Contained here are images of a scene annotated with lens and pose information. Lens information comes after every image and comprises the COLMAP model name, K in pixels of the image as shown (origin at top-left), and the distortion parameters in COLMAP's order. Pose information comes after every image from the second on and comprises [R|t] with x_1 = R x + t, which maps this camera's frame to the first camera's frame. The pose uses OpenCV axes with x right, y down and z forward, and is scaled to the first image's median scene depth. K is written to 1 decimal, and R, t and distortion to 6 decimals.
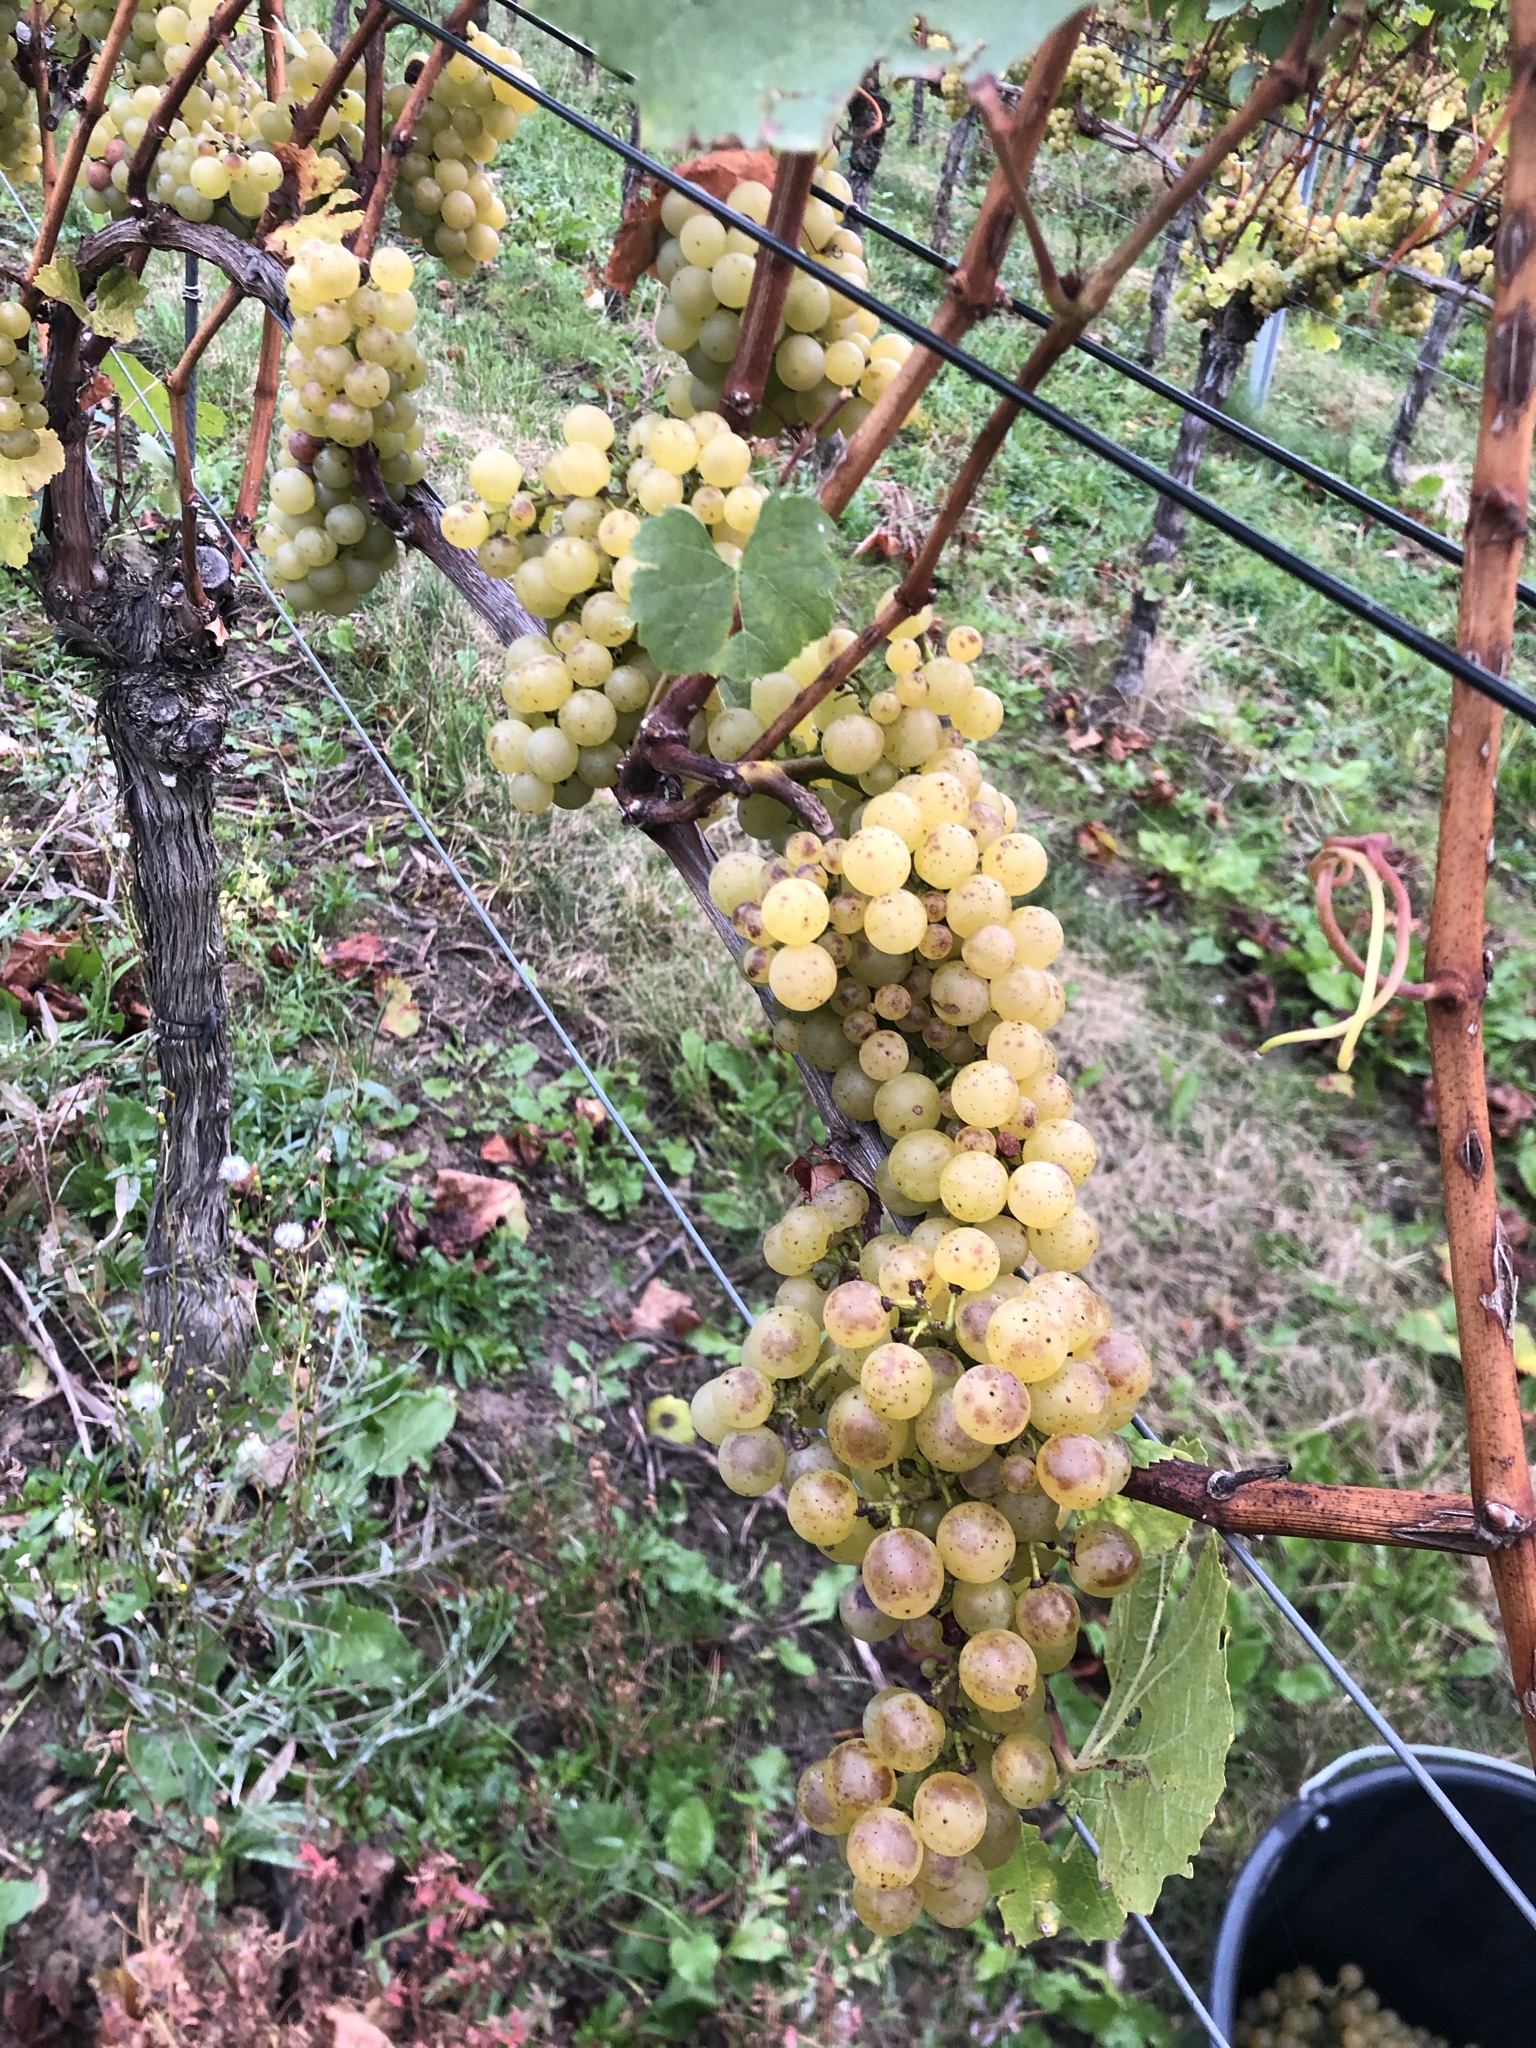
lens RADIAL K [[1656.5, 0, 769.8], [0, 1656.5, 1018.8], [0, 0, 1]] dist [0.009442, -0.005379]
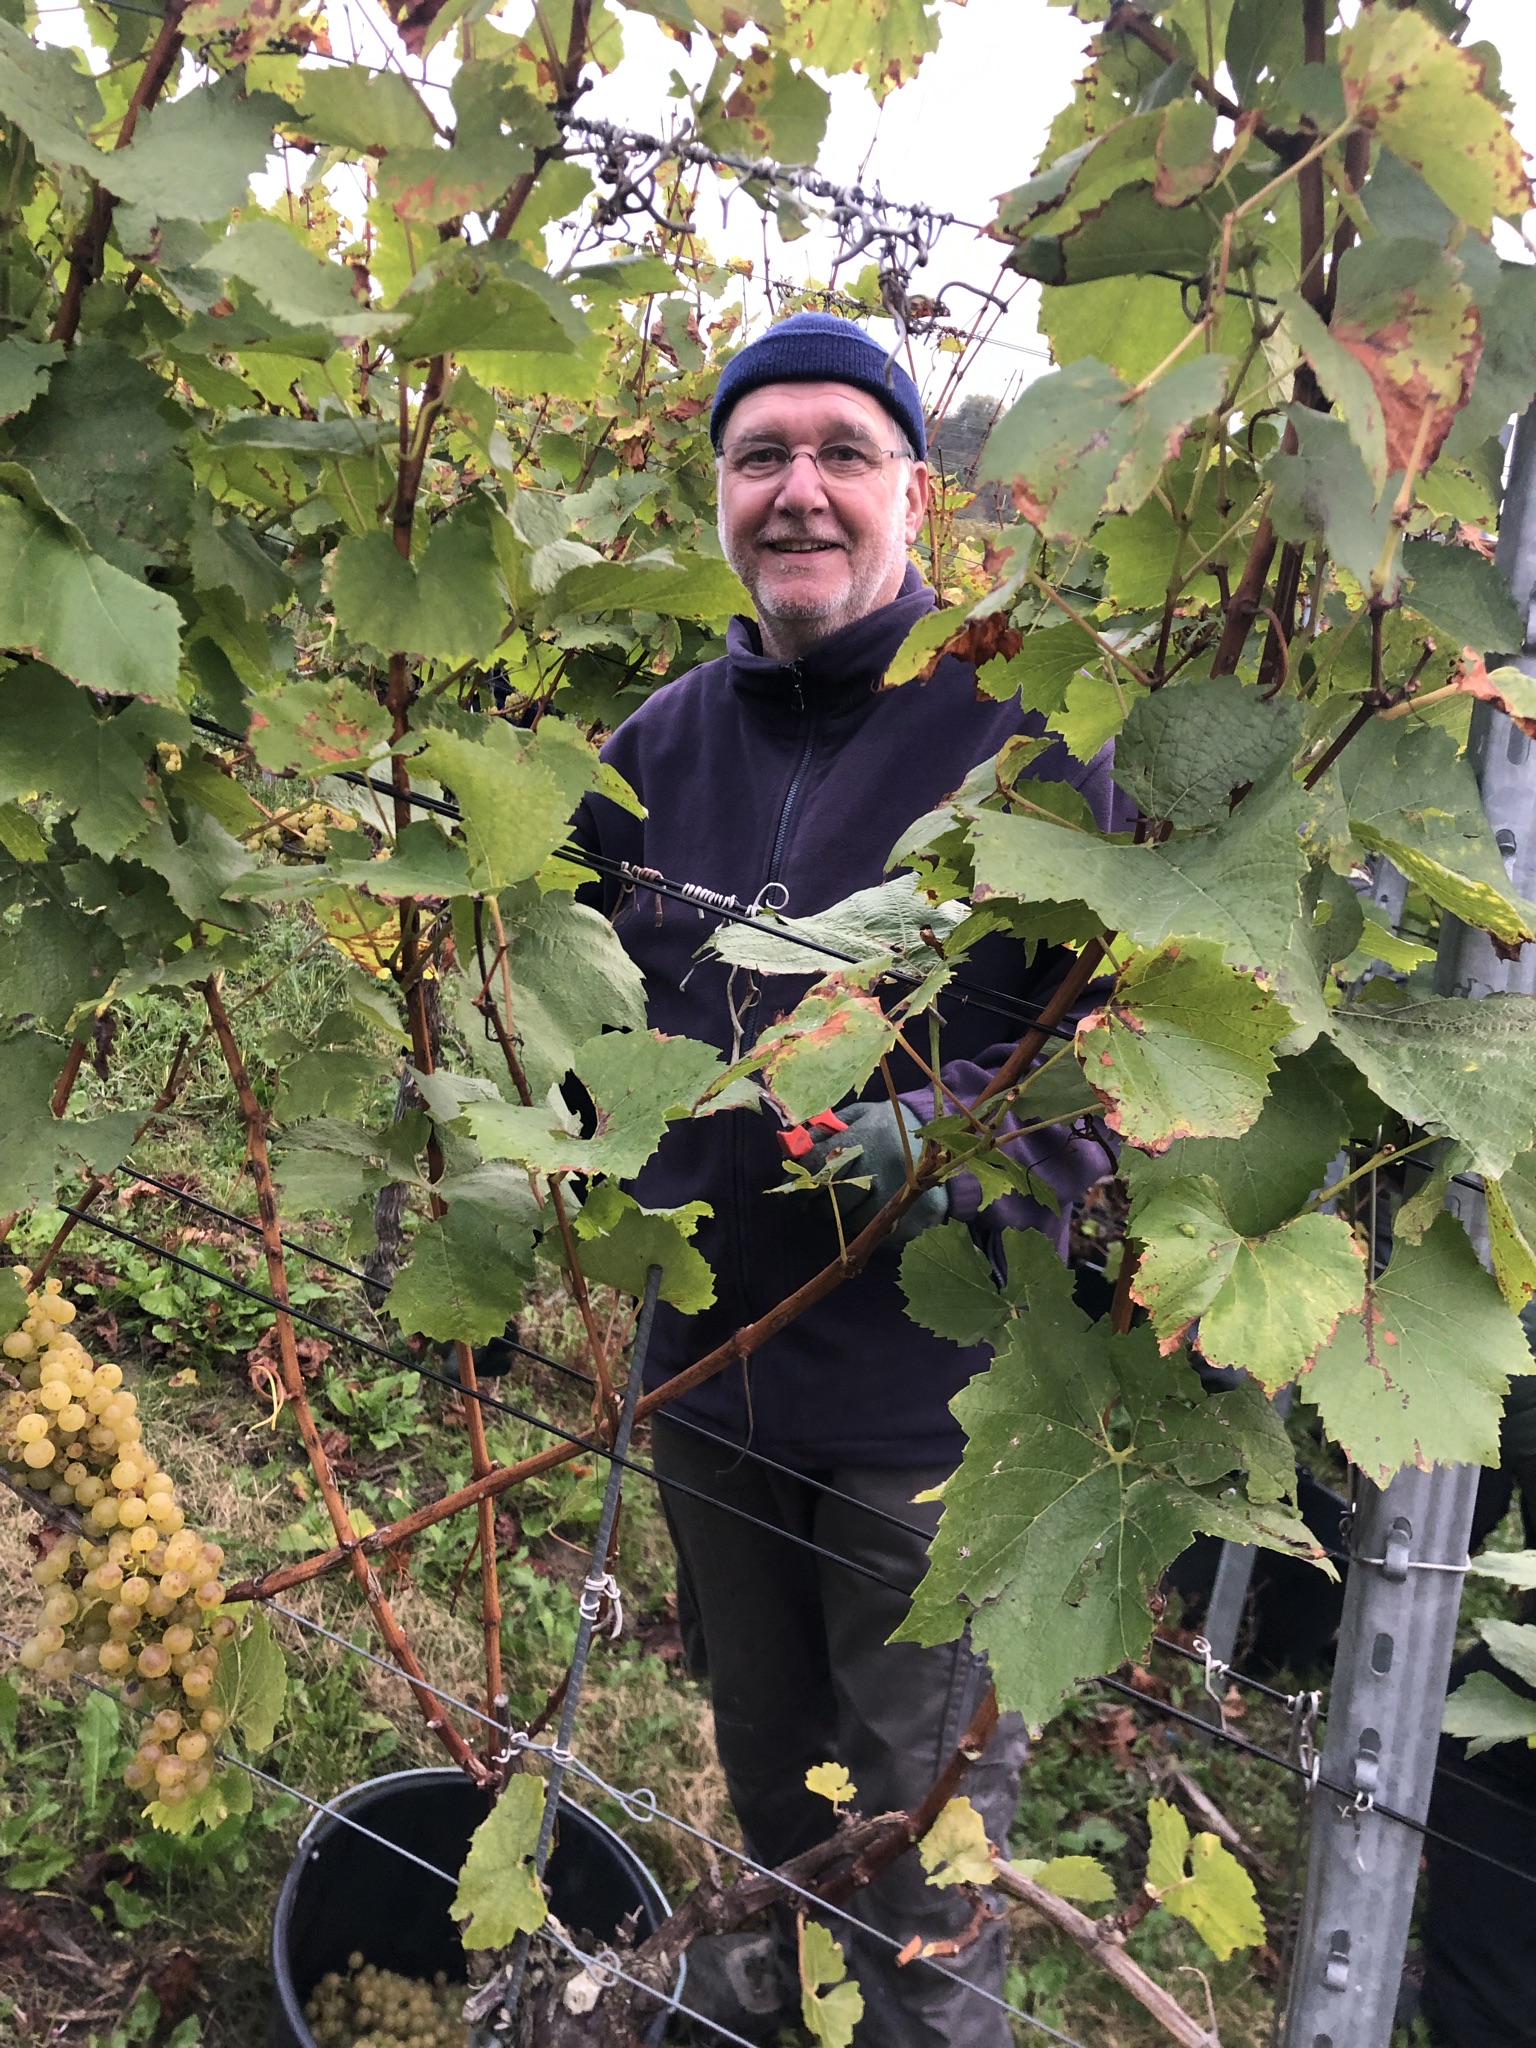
lens RADIAL K [[1656.5, 0, 771.4], [0, 1656.5, 1021.2], [0, 0, 1]] dist [0.009442, -0.005379]
pose [[0.732175, -0.158407, 0.662440, -0.680393], [0.256381, 0.965145, -0.052579, -0.225248], [-0.631022, 0.208334, 0.747268, -1.561224]]
